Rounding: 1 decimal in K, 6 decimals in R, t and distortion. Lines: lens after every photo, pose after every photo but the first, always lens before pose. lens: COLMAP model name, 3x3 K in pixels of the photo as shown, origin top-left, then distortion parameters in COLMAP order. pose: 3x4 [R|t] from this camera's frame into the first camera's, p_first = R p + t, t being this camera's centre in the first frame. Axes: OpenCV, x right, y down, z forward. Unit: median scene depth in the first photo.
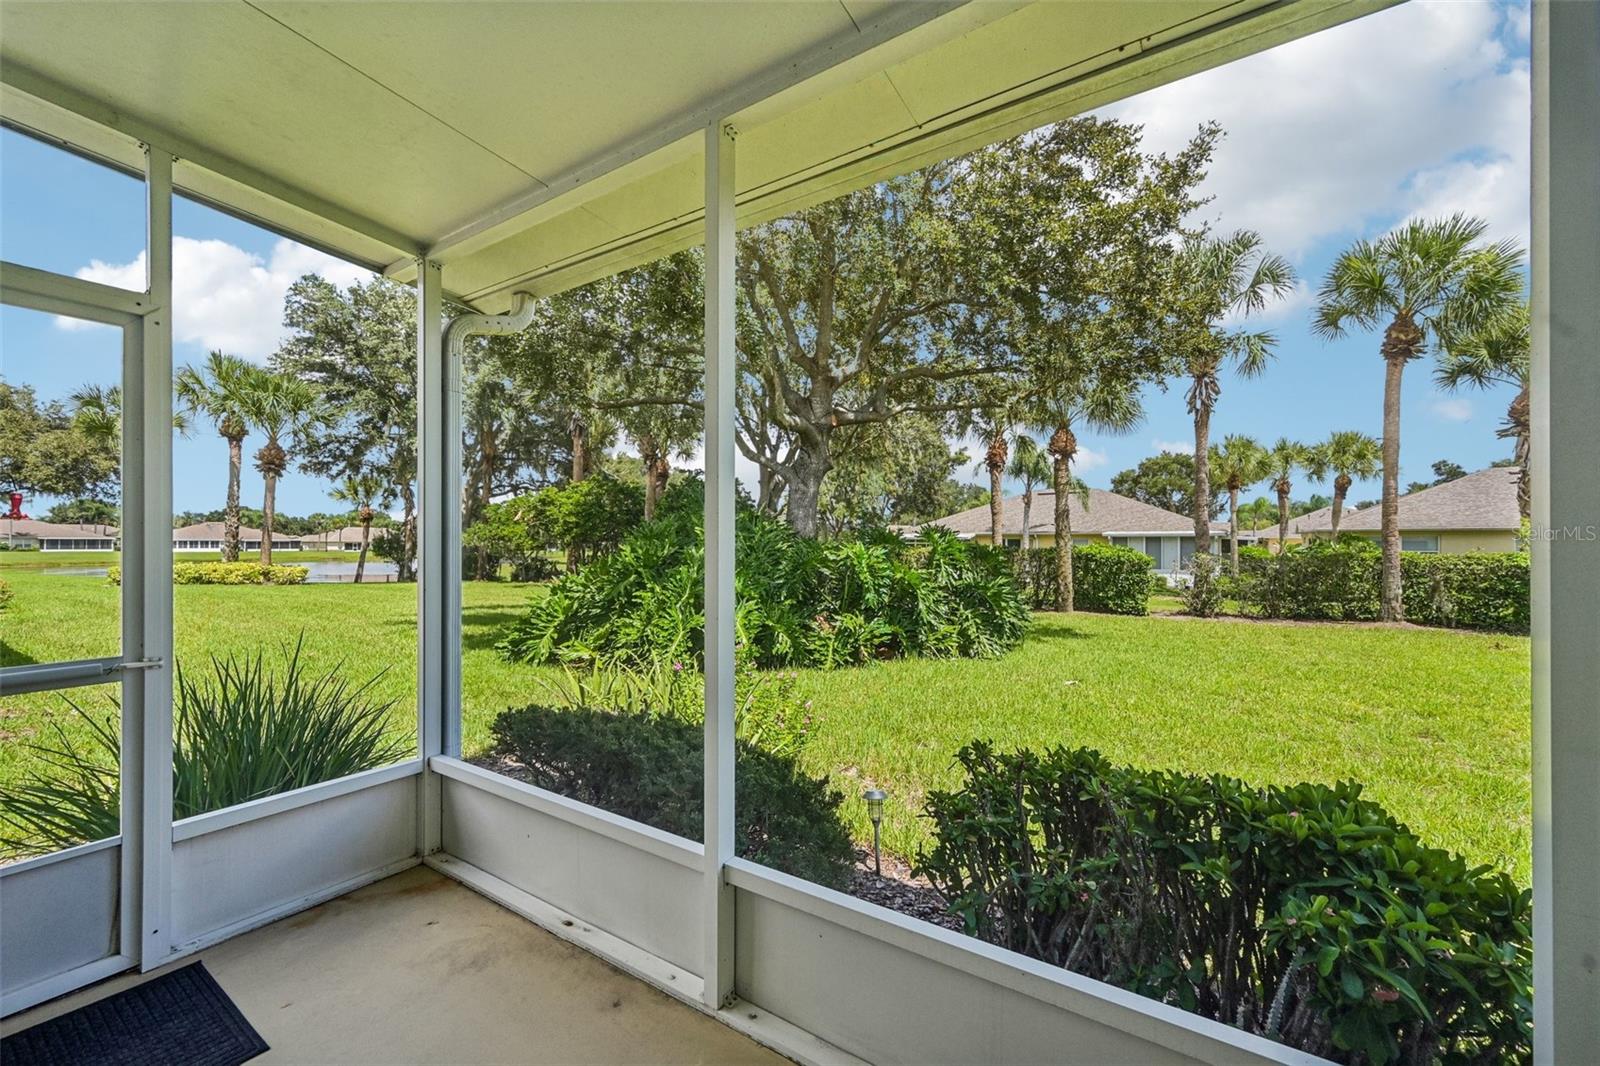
lens RADIAL K [[642.7, 0, 799.1], [0, 642.7, 538.6], [0, 0, 1]] dist [0.004703, -0.000063]
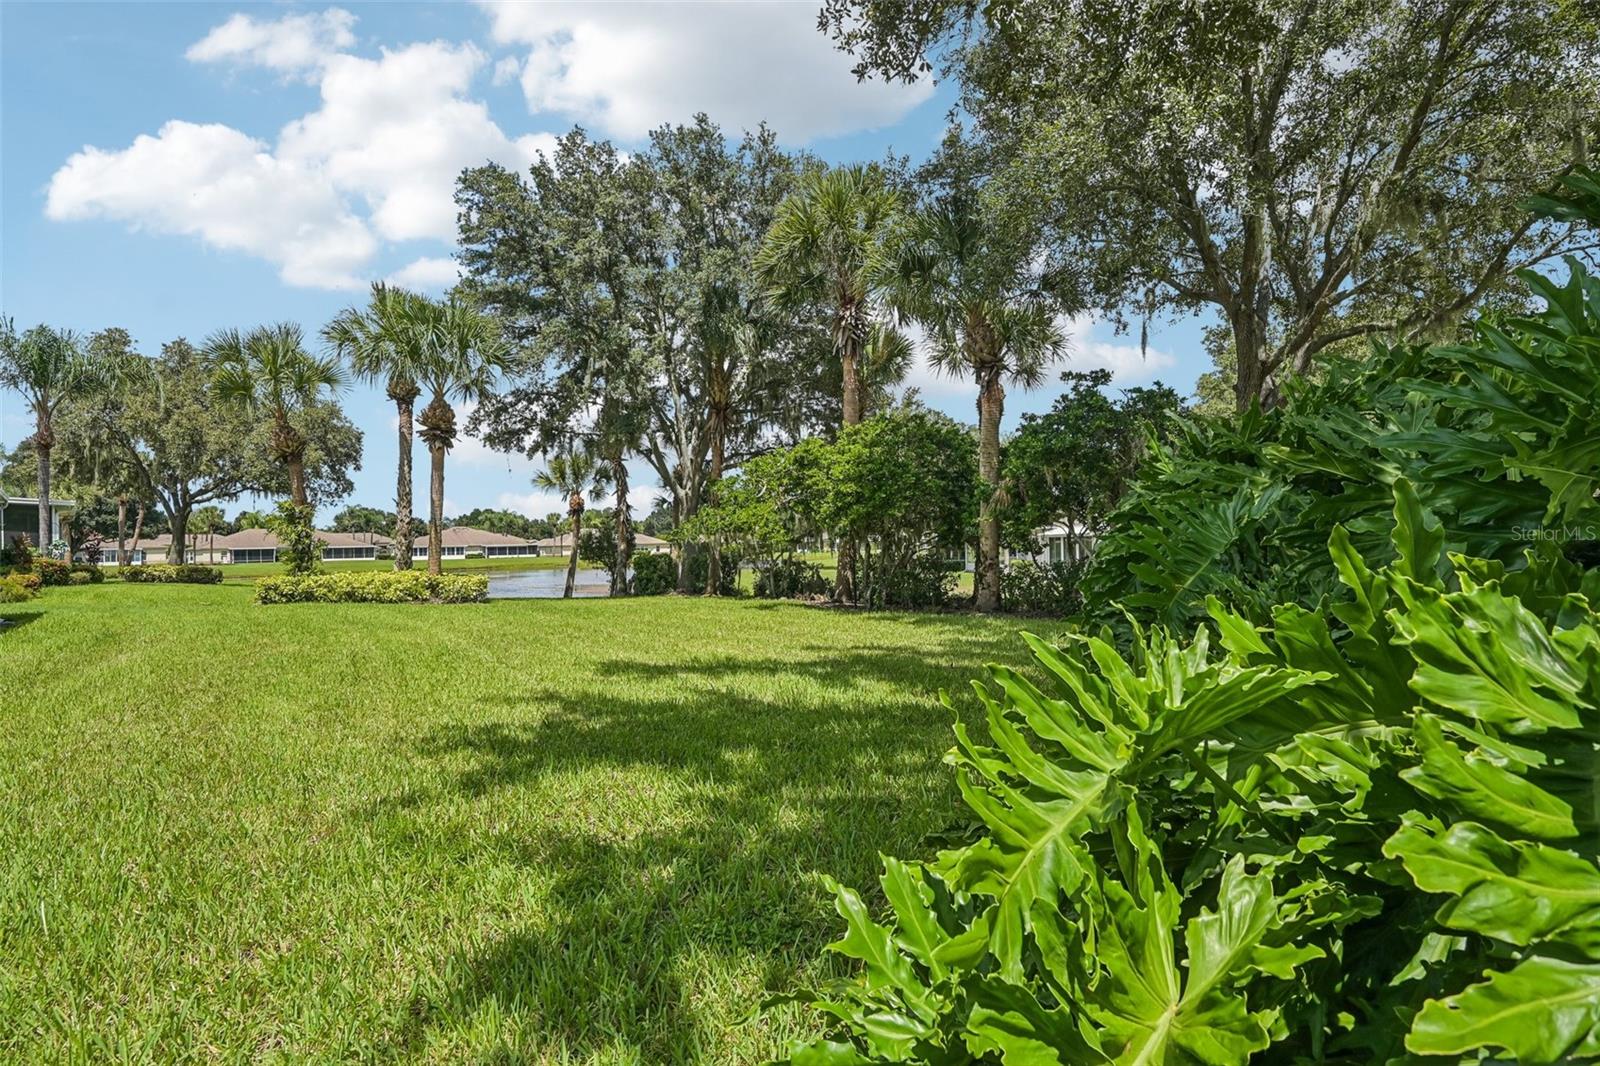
lens RADIAL K [[871.5, 0, 800.0], [0, 871.5, 533.0], [0, 0, 1]] dist [-0.000590, -0.000002]
pose [[0.932276, -0.024208, -0.360936, -0.093291], [0.024197, 0.999697, -0.004552, 0.008255], [0.360937, -0.004490, 0.932579, 0.213298]]
